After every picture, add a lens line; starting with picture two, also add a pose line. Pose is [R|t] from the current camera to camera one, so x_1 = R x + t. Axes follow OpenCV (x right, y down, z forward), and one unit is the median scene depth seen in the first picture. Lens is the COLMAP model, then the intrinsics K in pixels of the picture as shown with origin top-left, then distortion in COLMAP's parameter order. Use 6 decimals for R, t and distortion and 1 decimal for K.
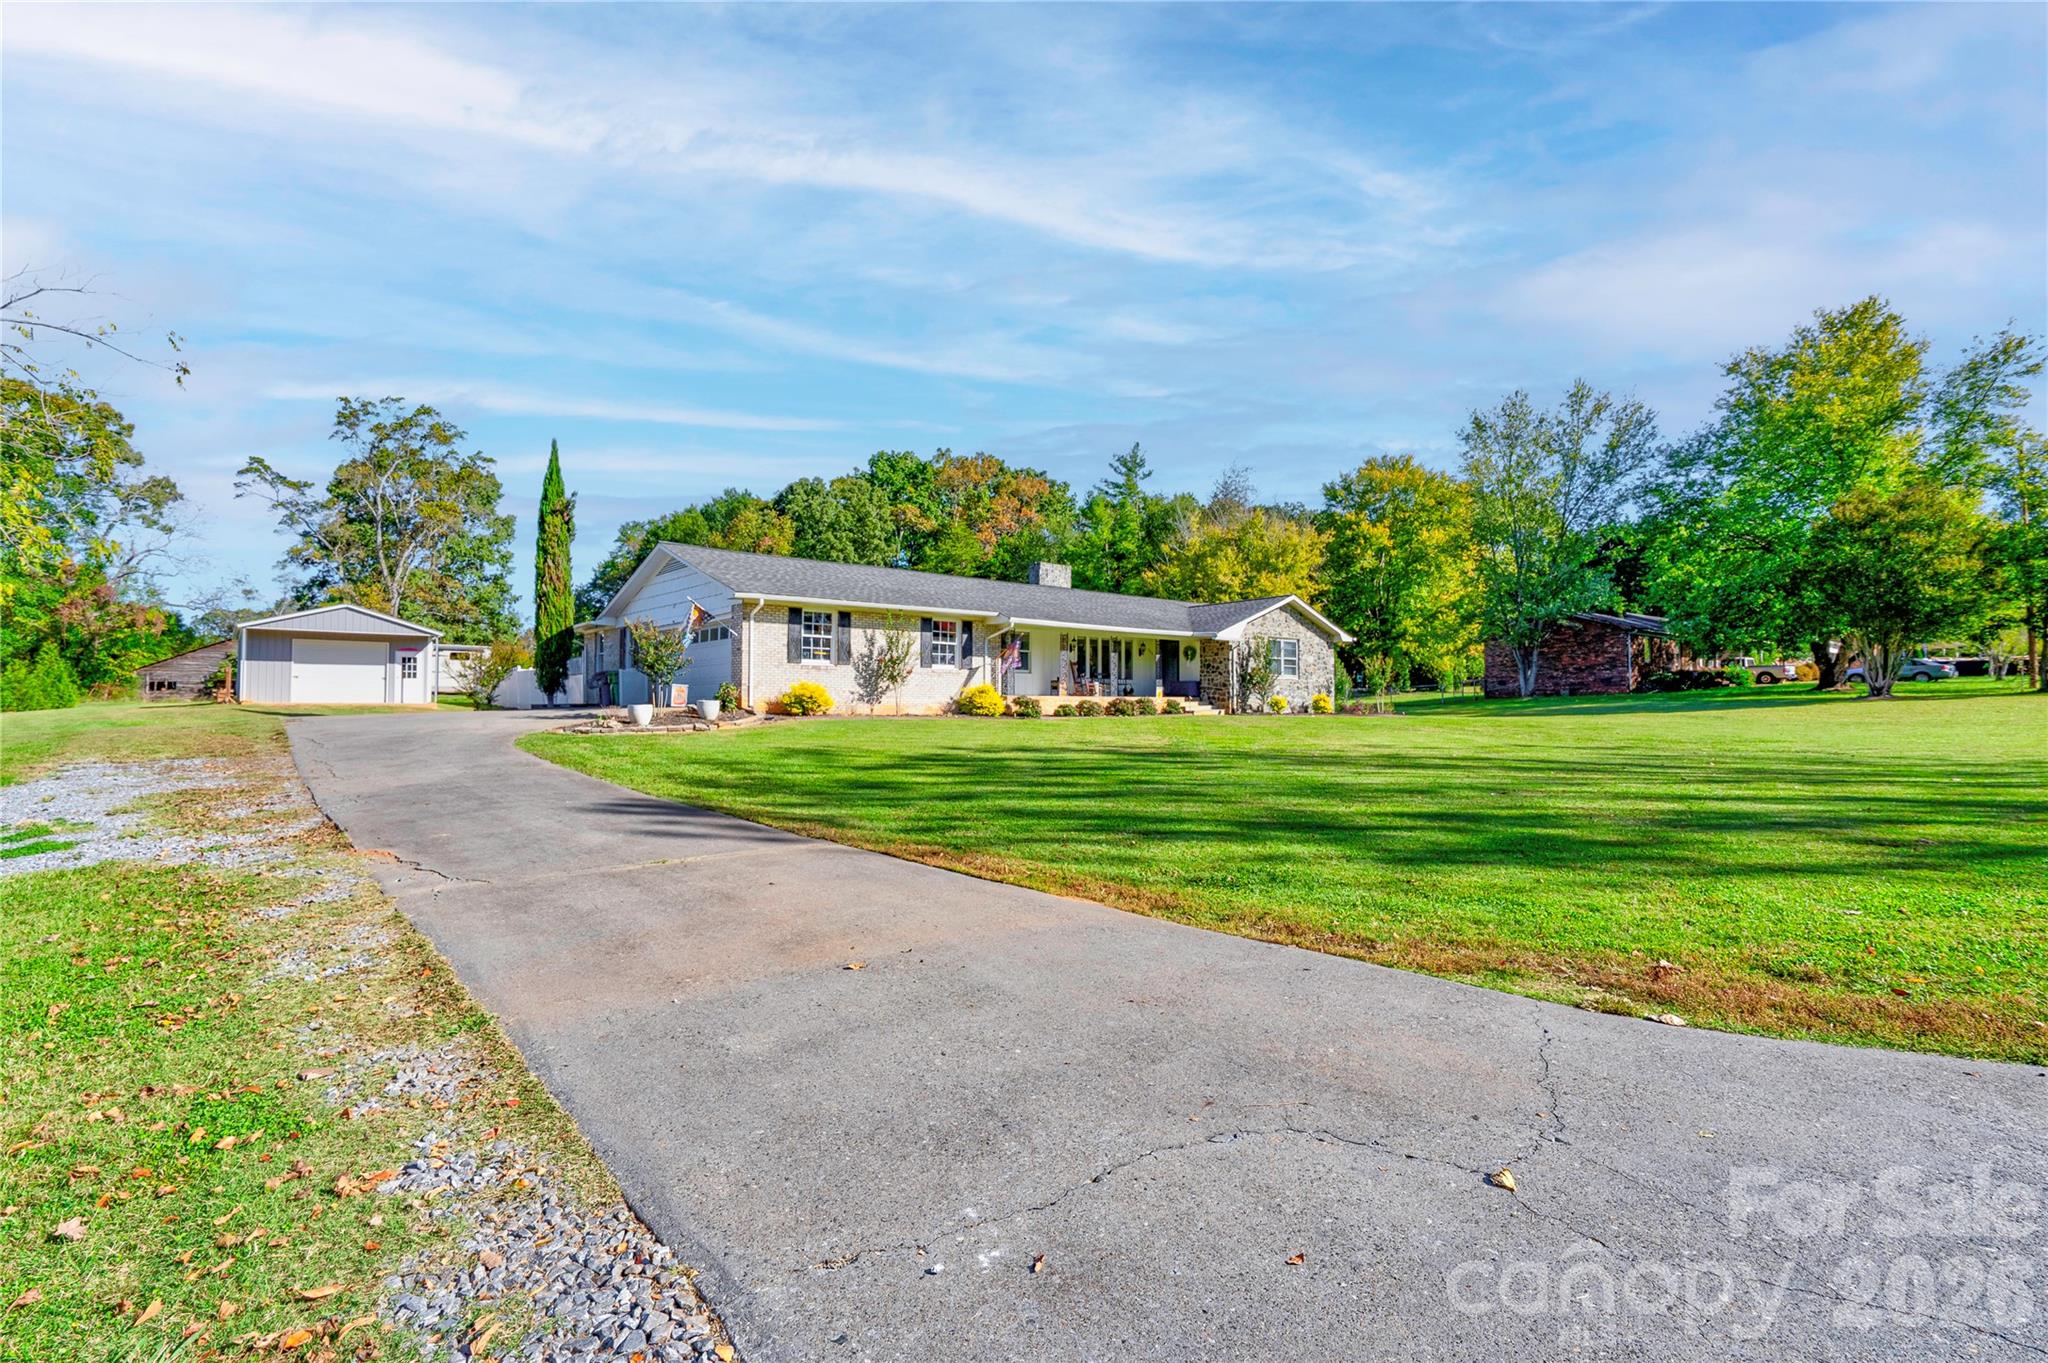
lens RADIAL K [[947.9, 0, 1016.4], [0, 947.9, 675.8], [0, 0, 1]] dist [-0.002060, 0.017629]
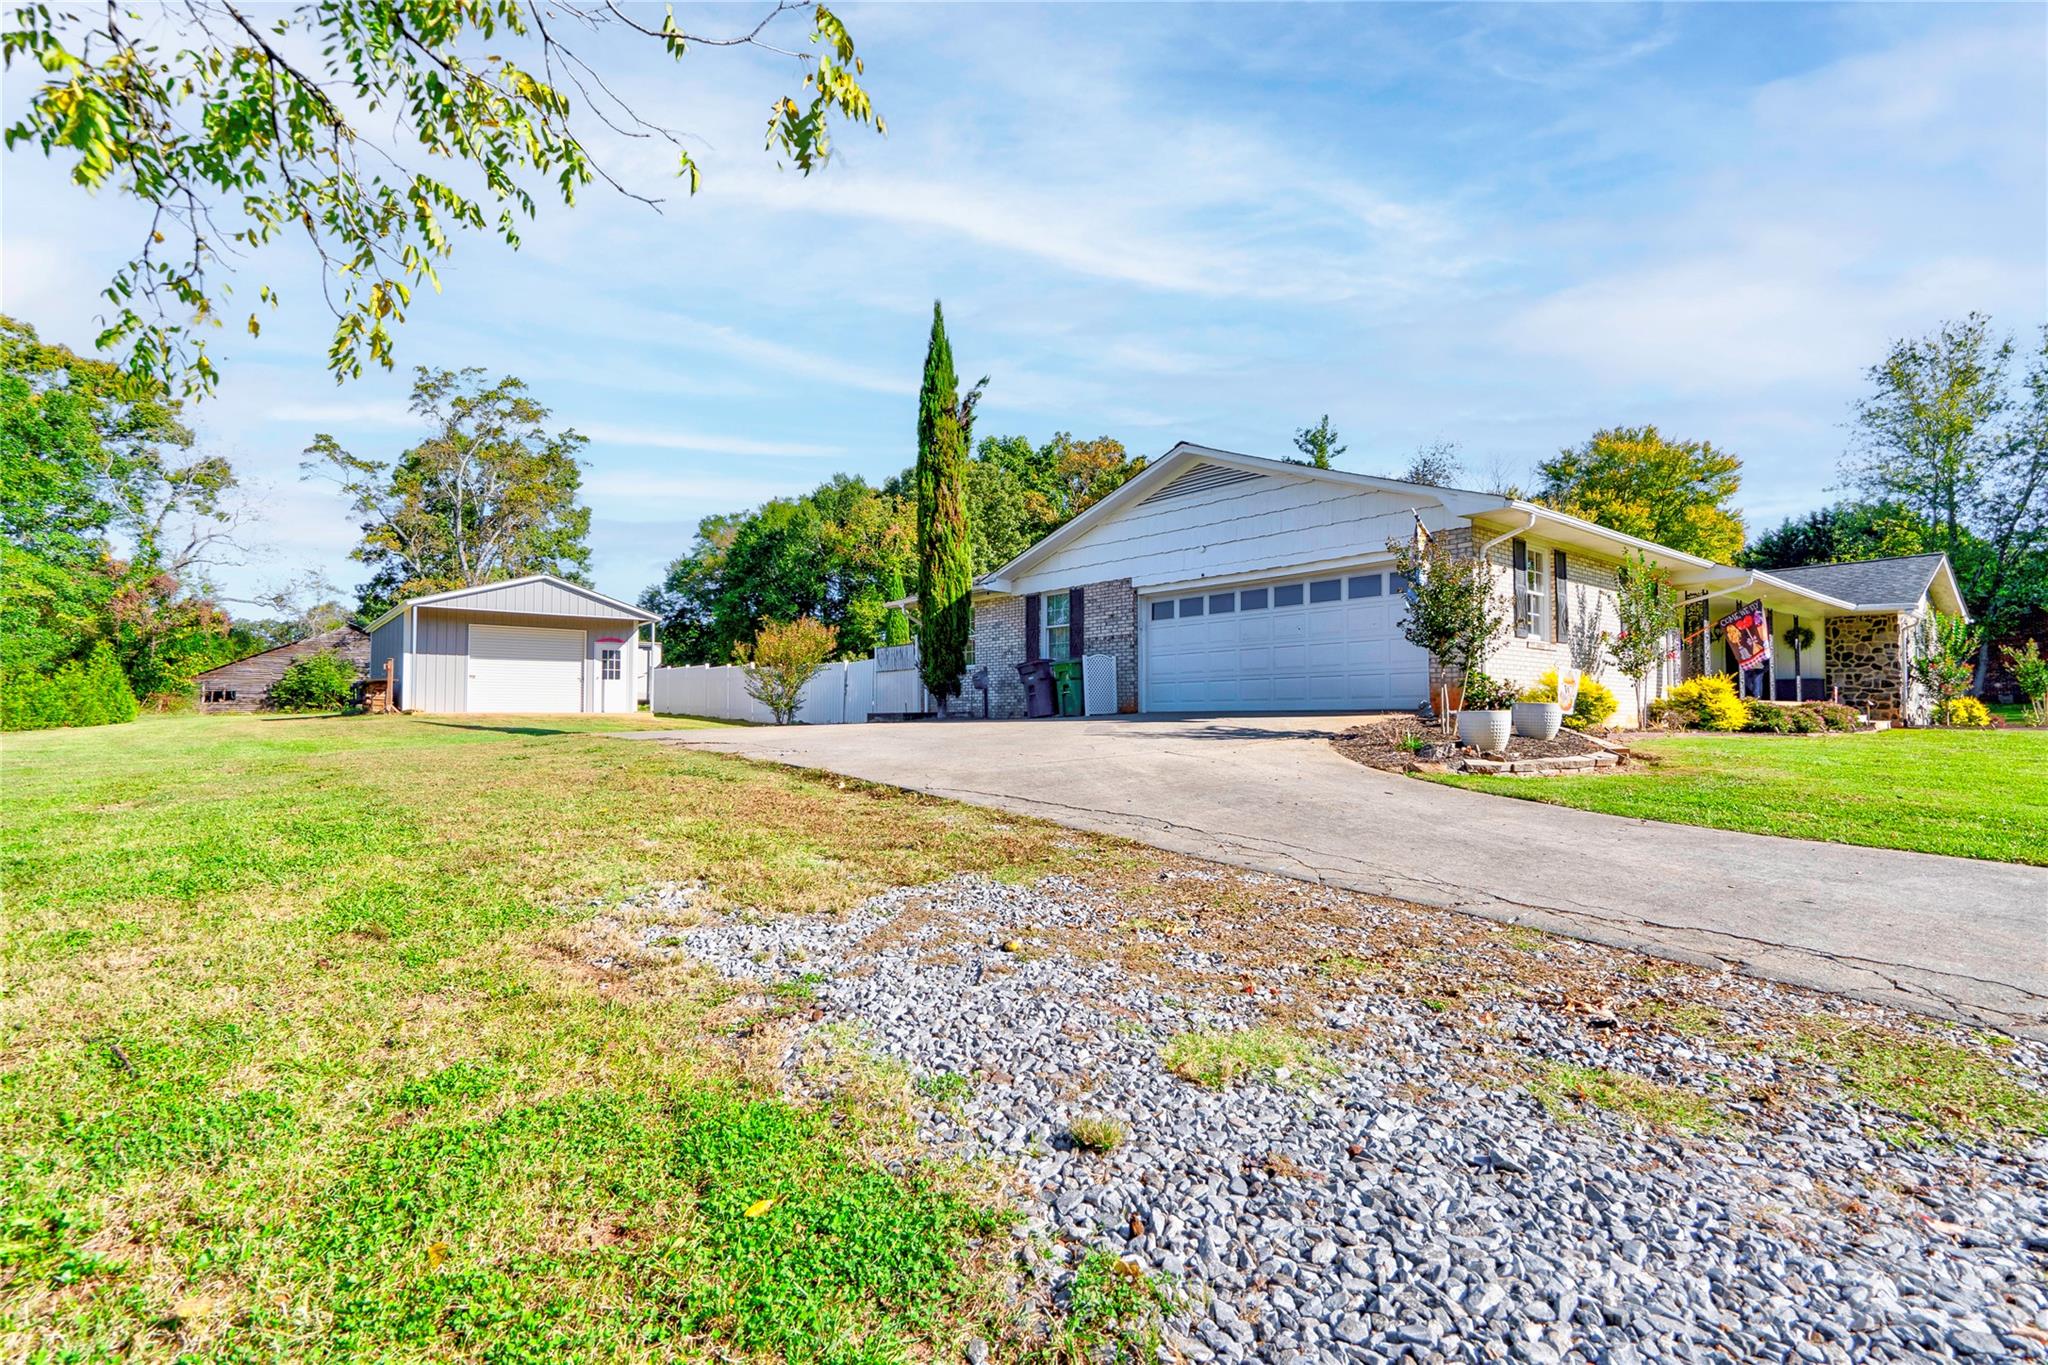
lens RADIAL K [[963.4, 0, 1024.0], [0, 963.4, 682.5], [0, 0, 1]] dist [-0.002772, 0.020122]
pose [[0.999953, -0.001376, -0.009647, -0.148583], [0.001310, 0.999976, -0.006835, 0.004873], [0.009656, 0.006822, 0.999930, 0.122724]]
